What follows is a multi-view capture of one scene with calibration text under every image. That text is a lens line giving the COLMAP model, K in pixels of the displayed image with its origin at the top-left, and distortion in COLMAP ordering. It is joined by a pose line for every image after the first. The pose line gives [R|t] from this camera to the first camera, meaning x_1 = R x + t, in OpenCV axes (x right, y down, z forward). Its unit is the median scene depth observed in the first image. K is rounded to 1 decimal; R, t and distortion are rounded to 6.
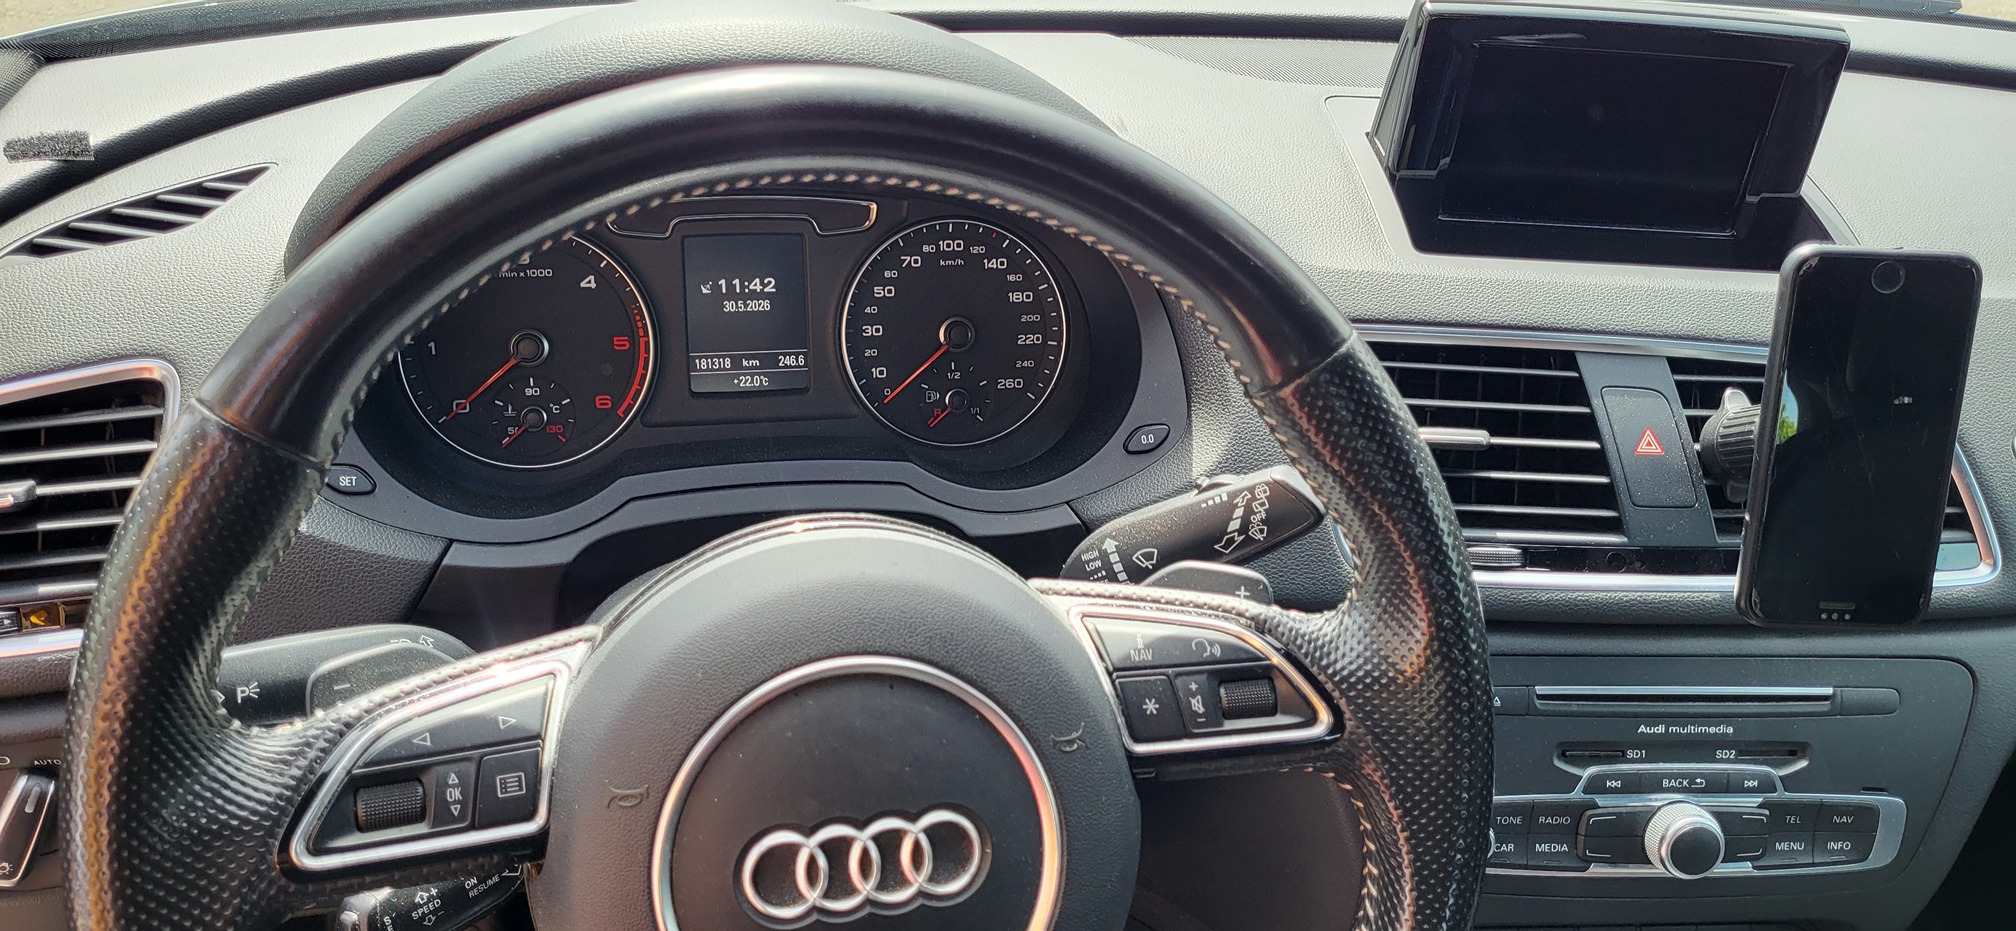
lens RADIAL K [[1519.5, 0, 1007.0], [0, 1519.5, 475.2], [0, 0, 1]] dist [0.060234, -0.052582]
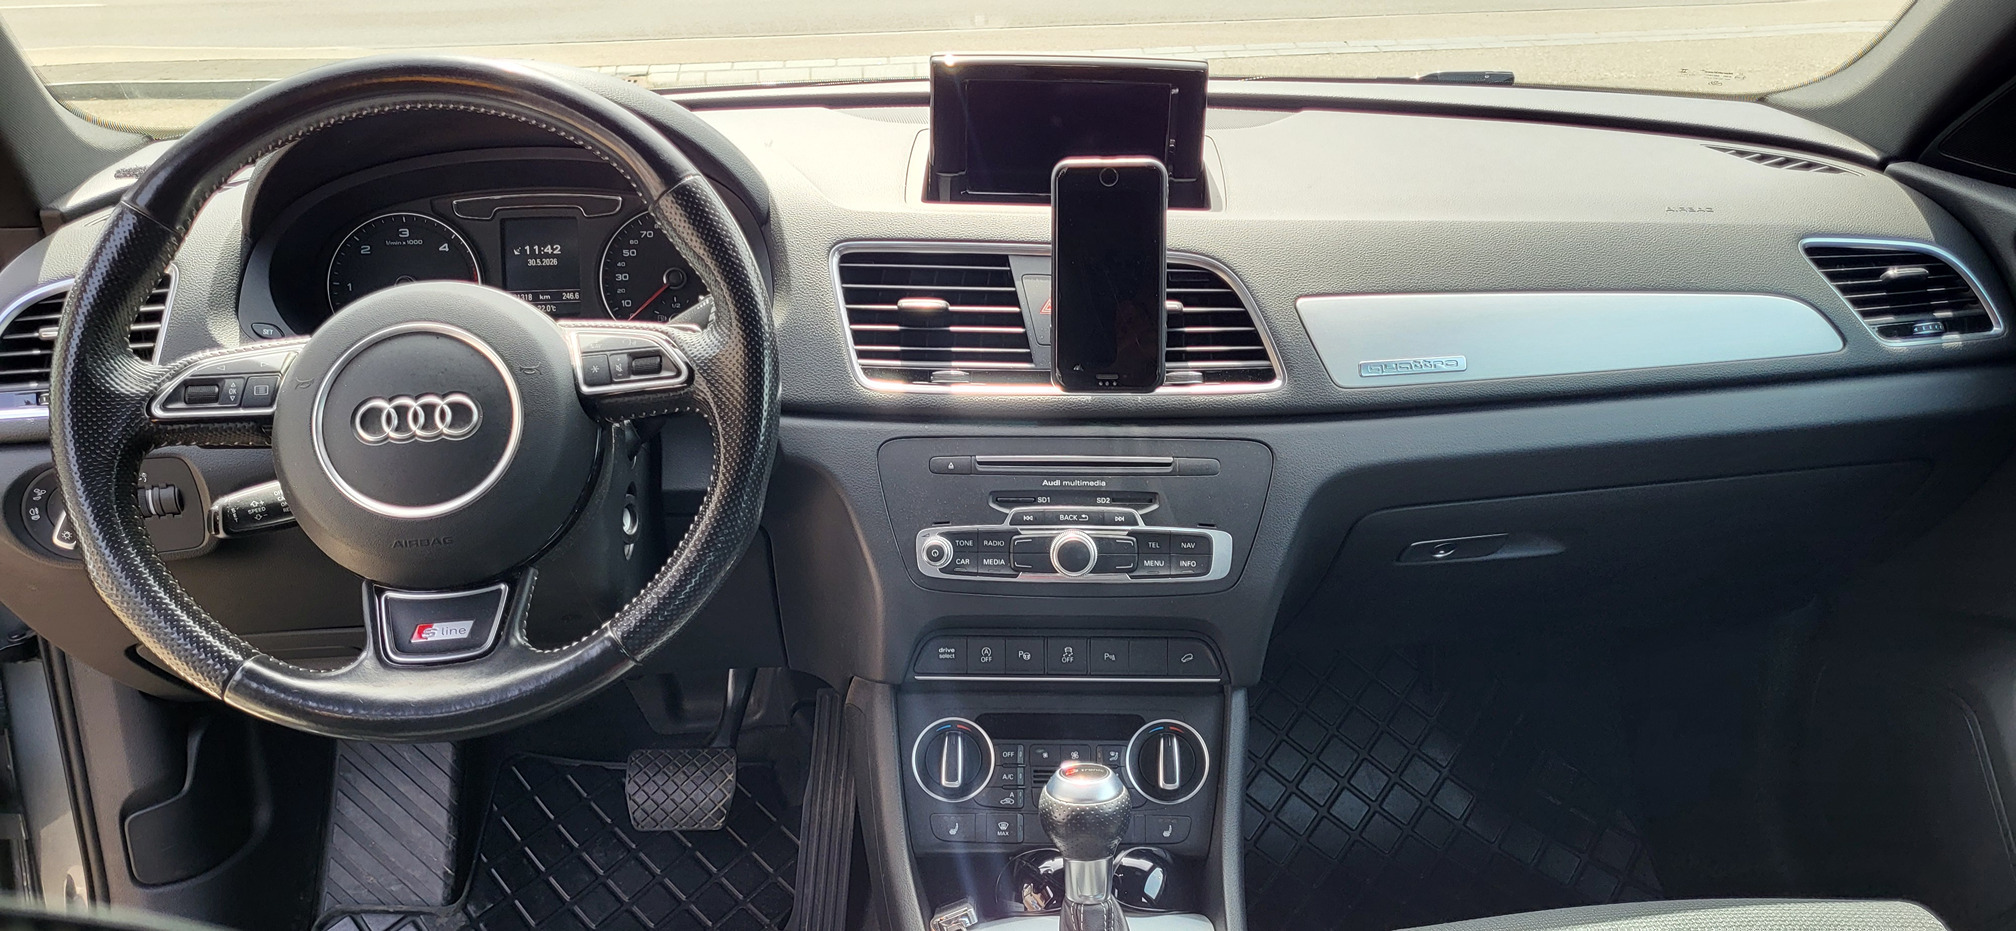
lens RADIAL K [[1519.5, 0, 1011.4], [0, 1519.5, 466.2], [0, 0, 1]] dist [0.060234, -0.052582]
pose [[0.991323, -0.022905, -0.129438, 0.578879], [0.004194, 0.989711, -0.143018, 0.370089], [0.131382, 0.141234, 0.981219, -0.542562]]
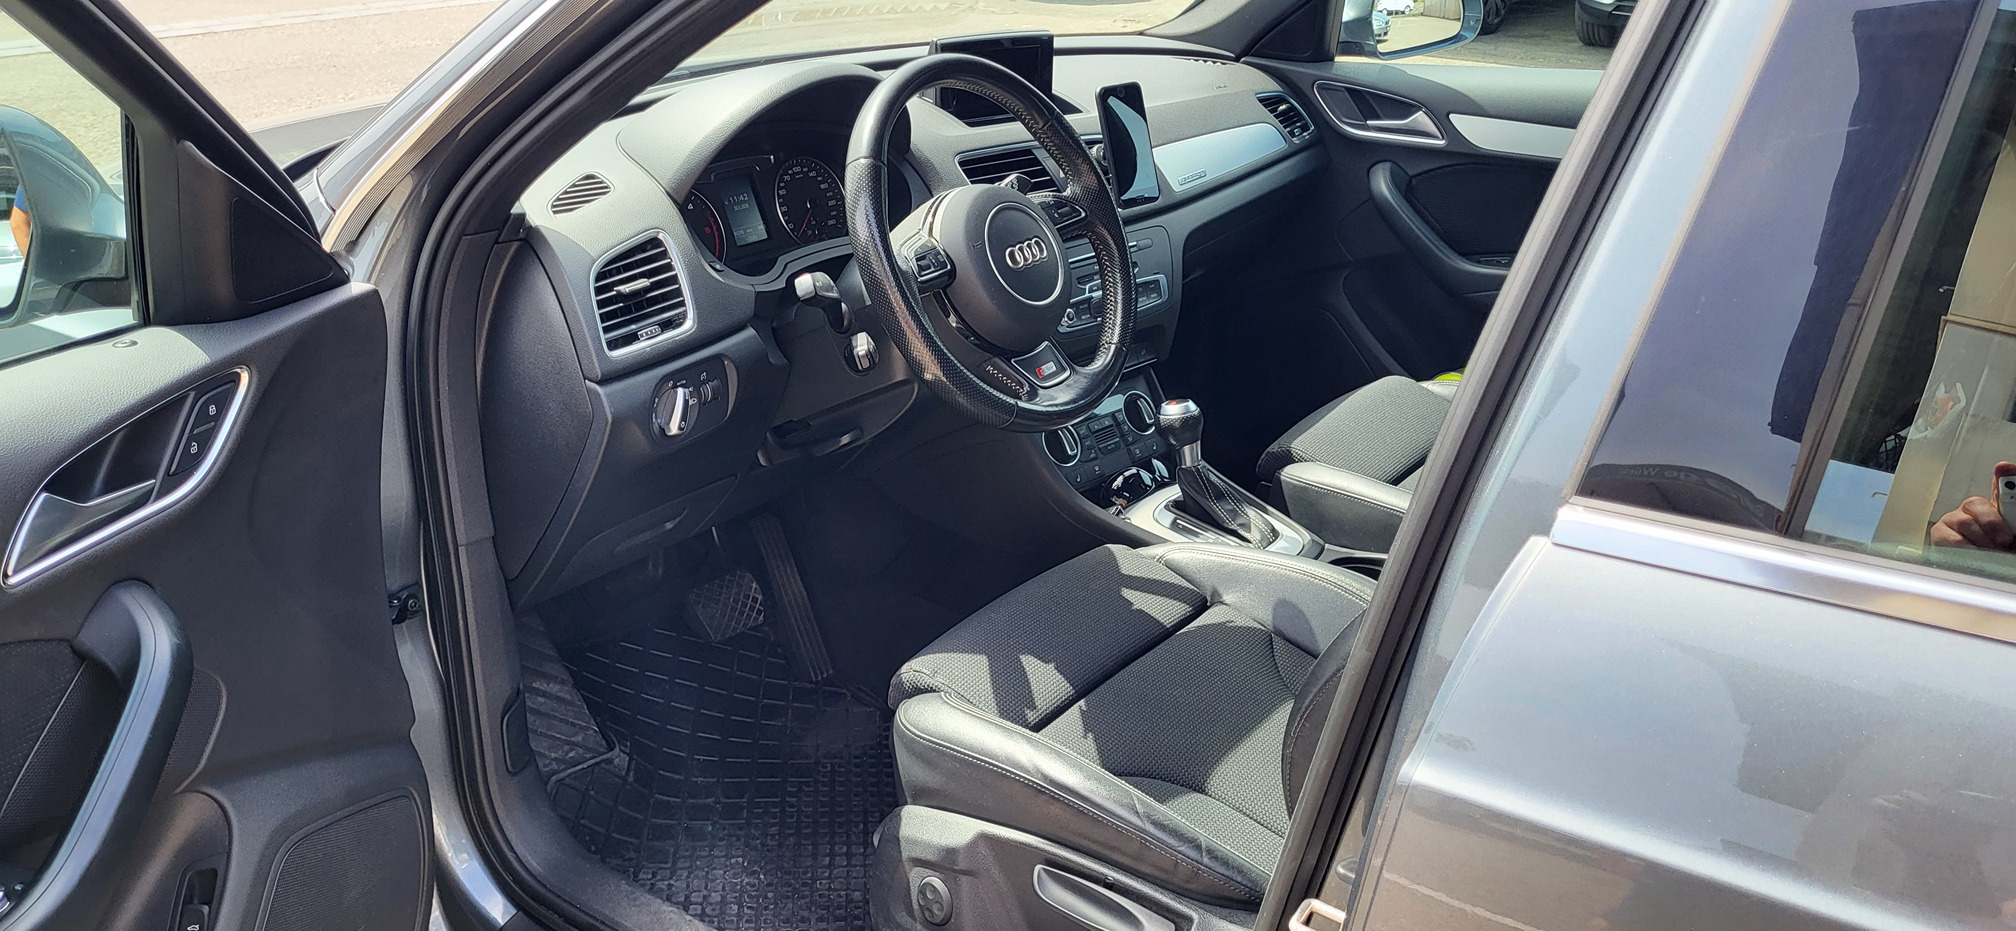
lens RADIAL K [[1519.5, 0, 1003.4], [0, 1519.5, 462.7], [0, 0, 1]] dist [0.060234, -0.052582]
pose [[0.727822, -0.306403, 0.613508, -1.556788], [0.363657, 0.930930, 0.033515, 0.343533], [-0.581402, 0.198713, 0.788977, -1.055620]]
